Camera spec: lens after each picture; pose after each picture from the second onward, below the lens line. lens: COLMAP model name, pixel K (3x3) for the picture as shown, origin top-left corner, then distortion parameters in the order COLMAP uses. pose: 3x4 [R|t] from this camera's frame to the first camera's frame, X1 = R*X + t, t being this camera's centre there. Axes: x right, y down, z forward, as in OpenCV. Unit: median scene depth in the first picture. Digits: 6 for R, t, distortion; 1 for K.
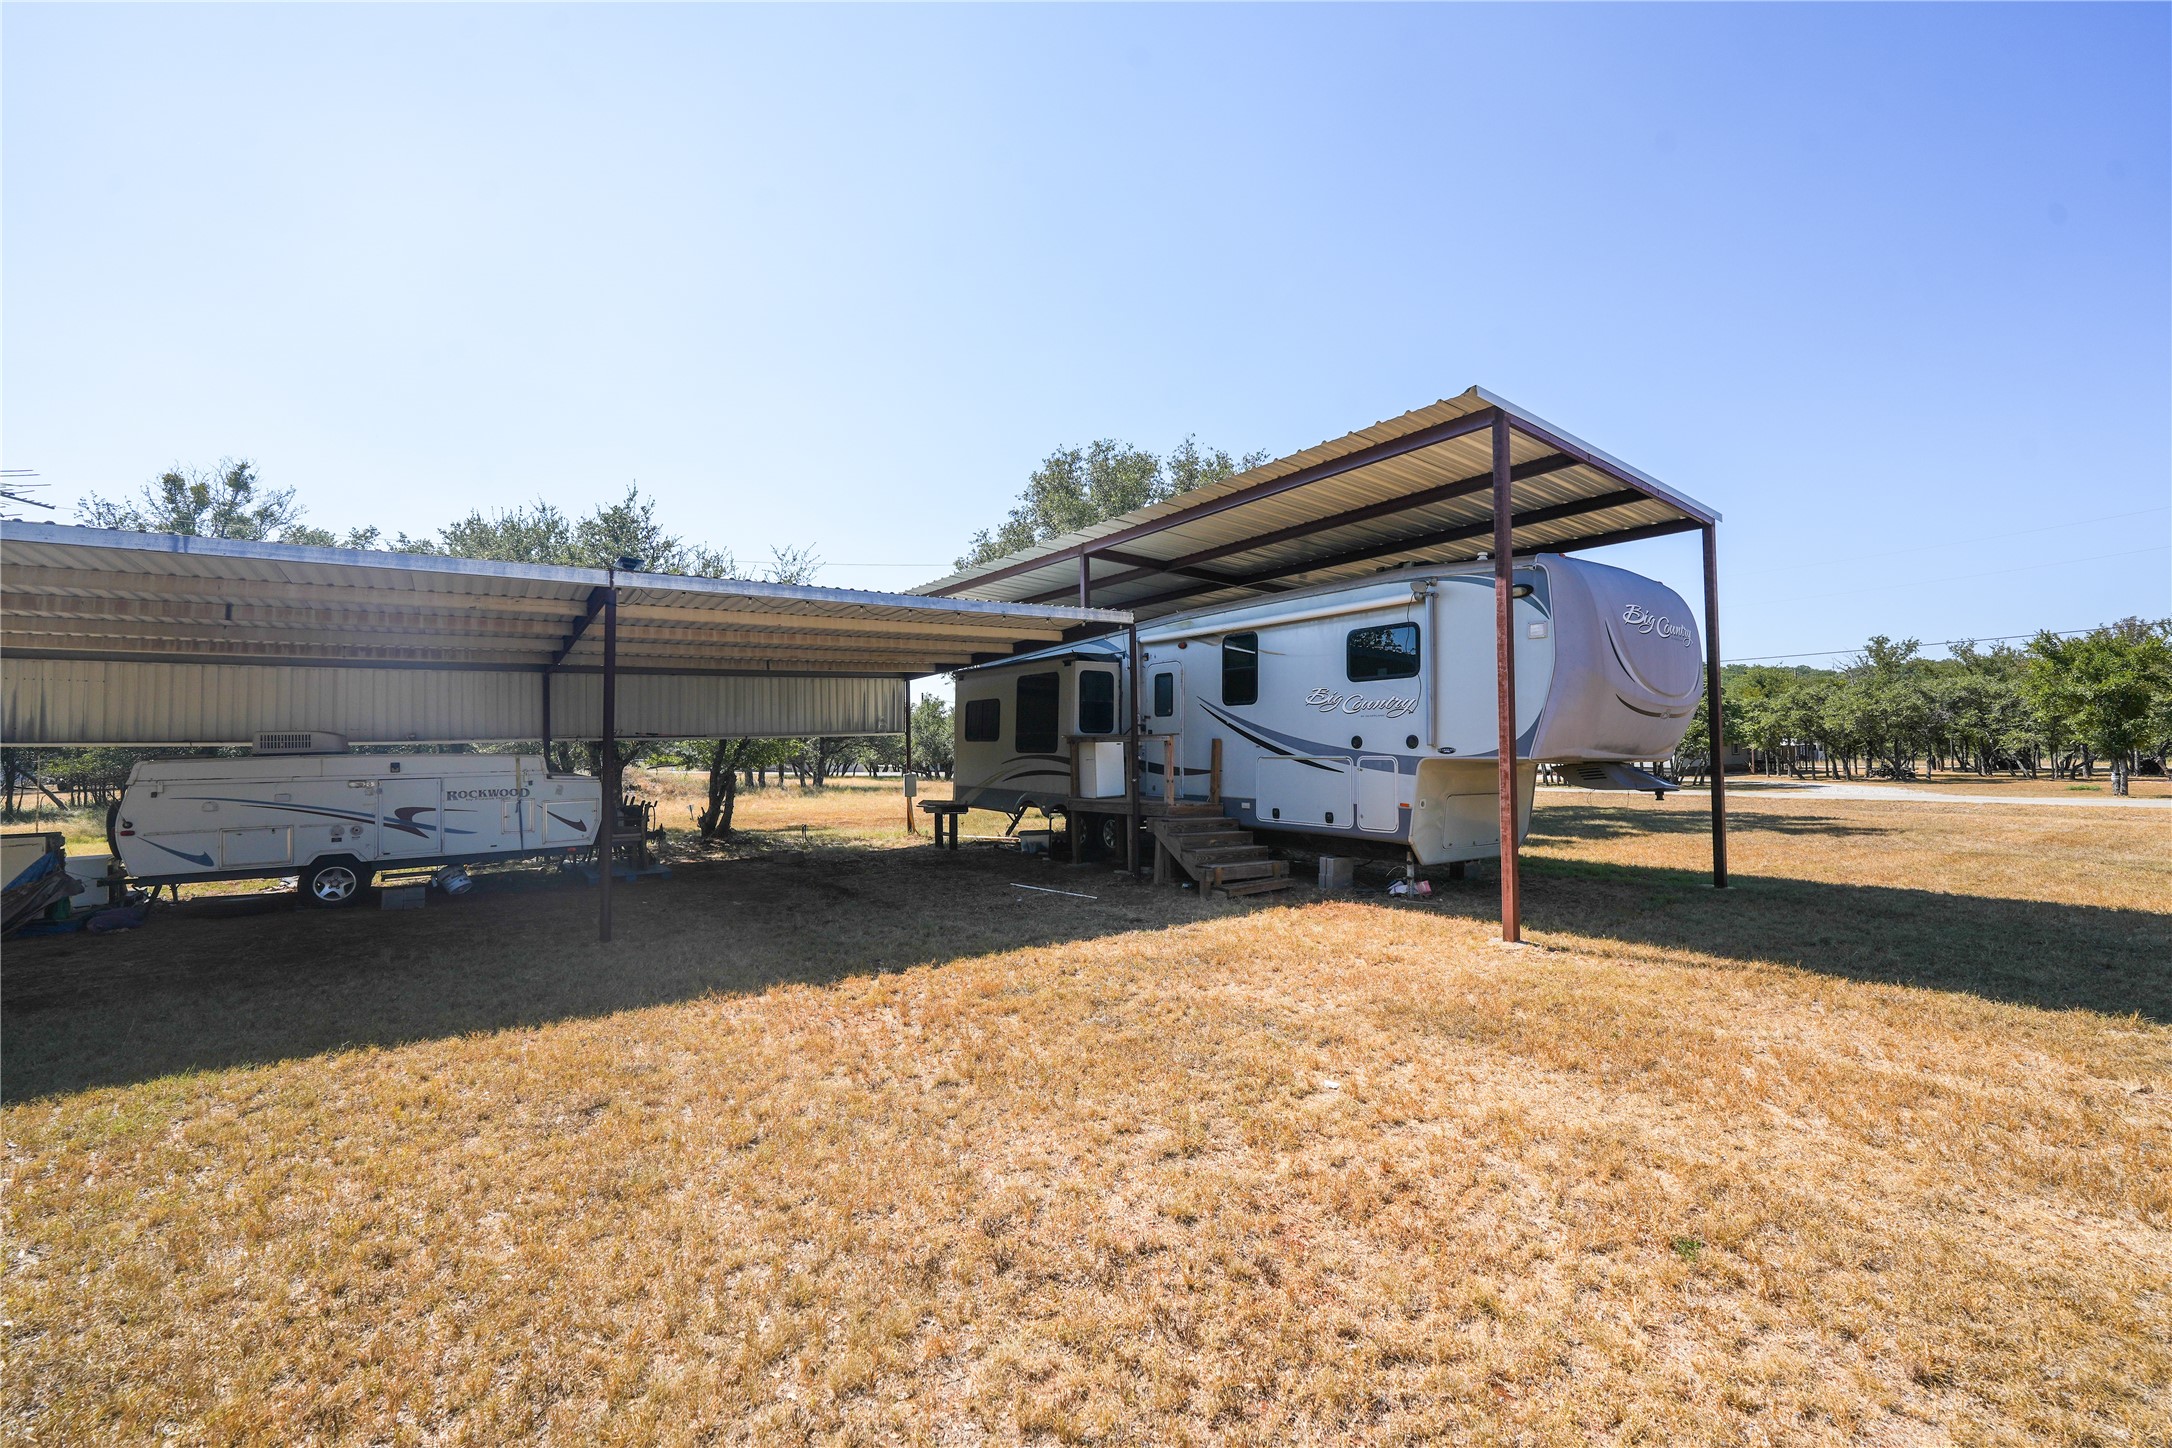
lens RADIAL K [[886.9, 0, 1085.1], [0, 886.9, 710.9], [0, 0, 1]] dist [-0.000548, -0.003109]
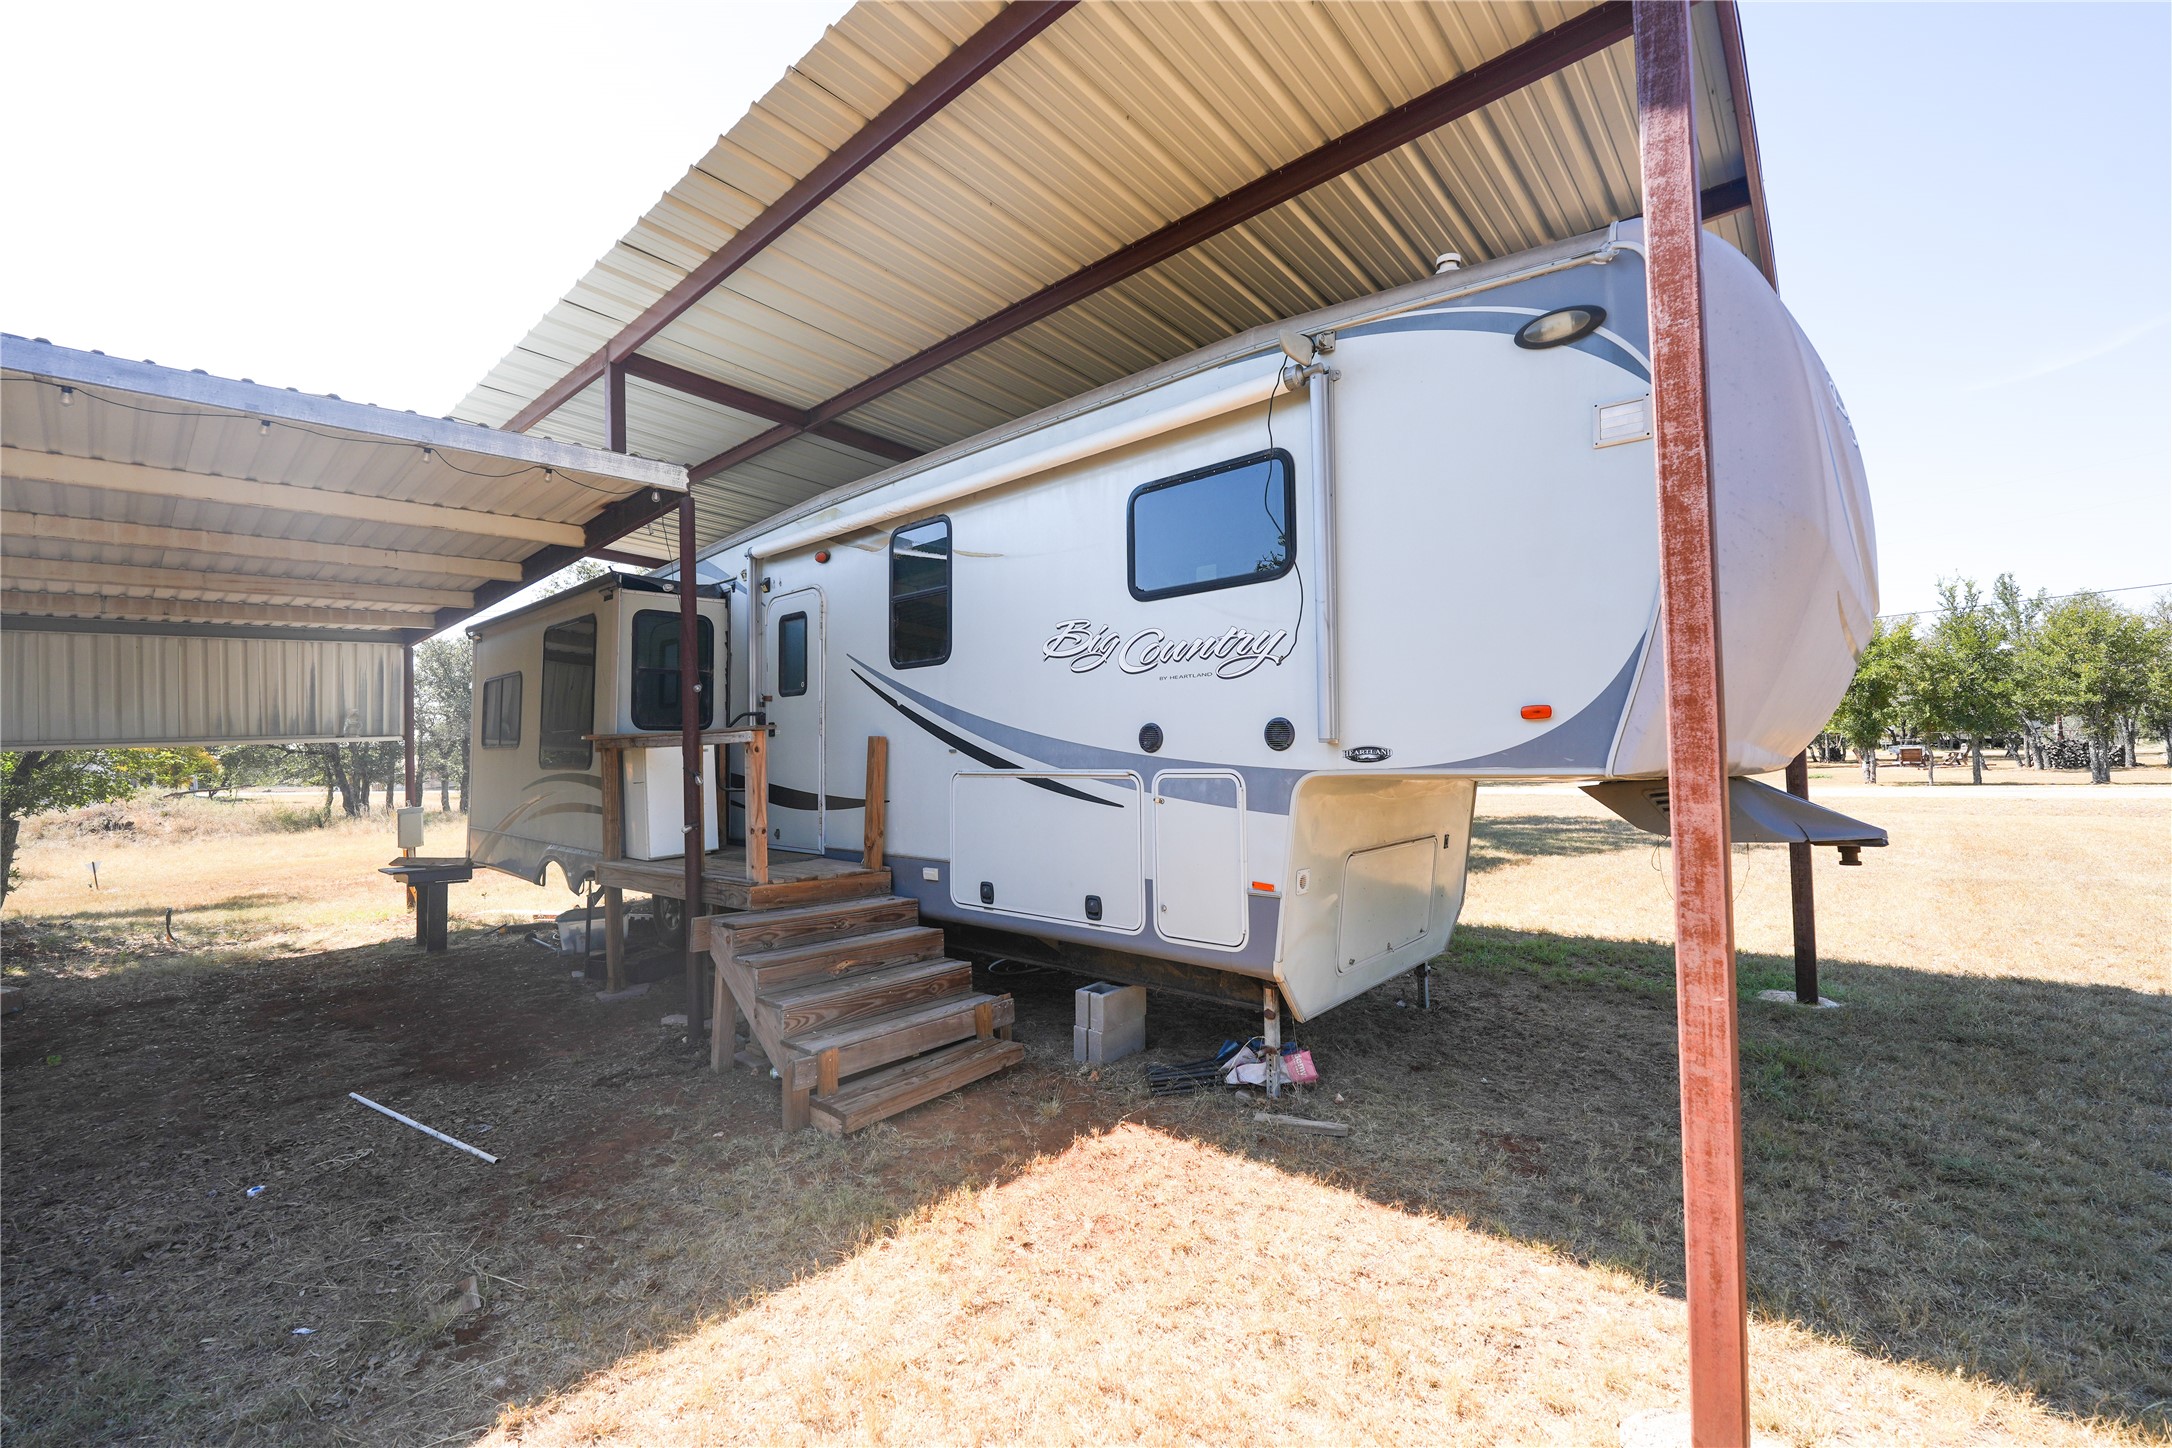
lens RADIAL K [[886.9, 0, 1085.1], [0, 886.9, 710.9], [0, 0, 1]] dist [-0.000548, -0.003109]
pose [[0.973811, -0.006984, 0.227250, 0.156566], [0.007951, 0.999963, -0.003339, 0.020639], [-0.227218, 0.005058, 0.973831, 0.519416]]
